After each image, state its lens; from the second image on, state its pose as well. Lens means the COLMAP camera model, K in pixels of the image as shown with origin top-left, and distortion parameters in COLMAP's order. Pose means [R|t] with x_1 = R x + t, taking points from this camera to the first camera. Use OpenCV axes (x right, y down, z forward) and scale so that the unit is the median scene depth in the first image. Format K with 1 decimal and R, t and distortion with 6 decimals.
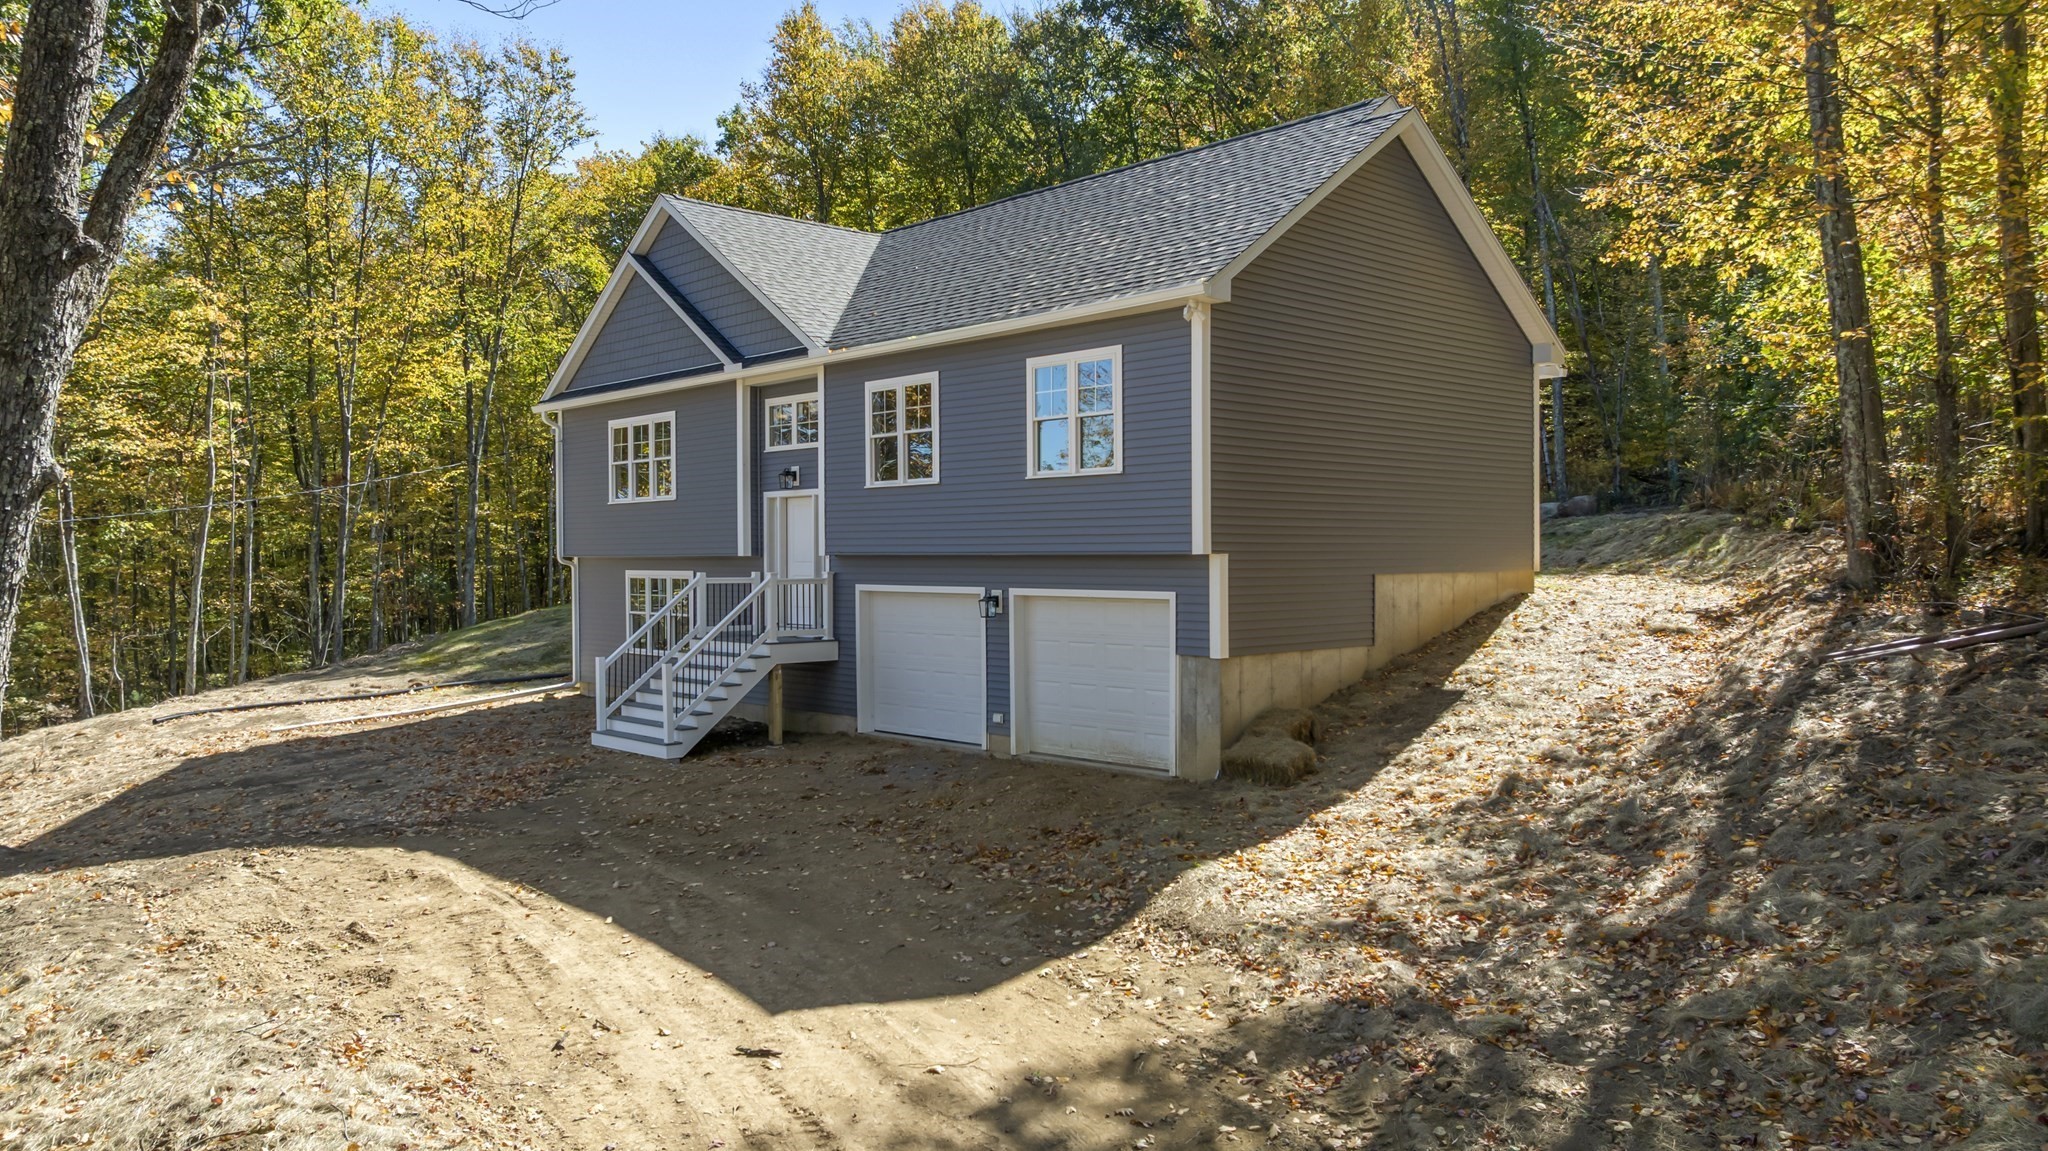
lens RADIAL K [[1467.3, 0, 1024.0], [0, 1467.3, 575.5], [0, 0, 1]] dist [-0.047184, 0.060747]
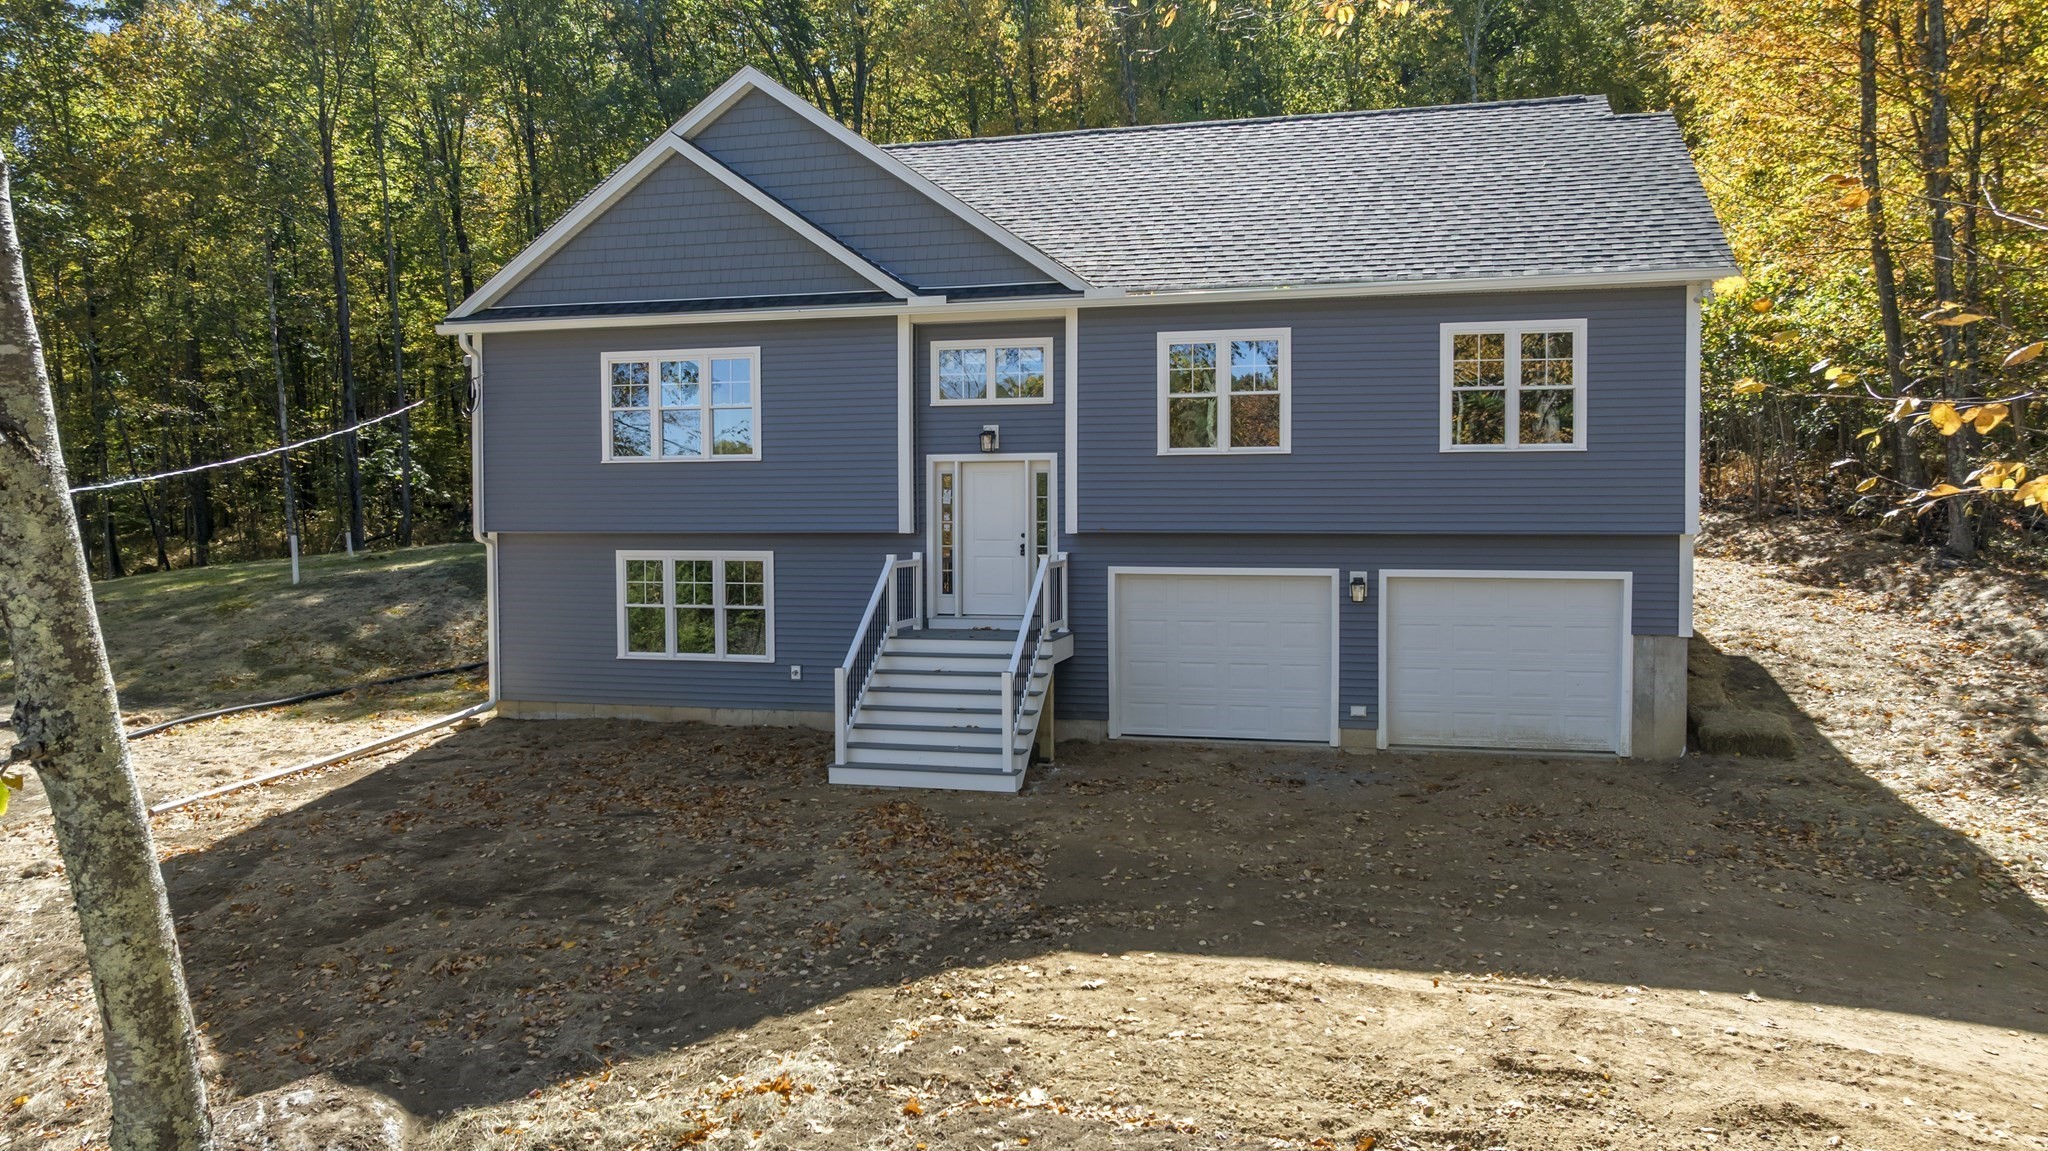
lens RADIAL K [[1464.2, 0, 1024.0], [0, 1464.2, 575.5], [0, 0, 1]] dist [-0.024812, -0.002934]
pose [[0.854705, -0.022908, 0.518609, -0.604990], [0.007446, 0.999464, 0.031876, -0.016690], [-0.519061, -0.023383, 0.854417, 0.295182]]
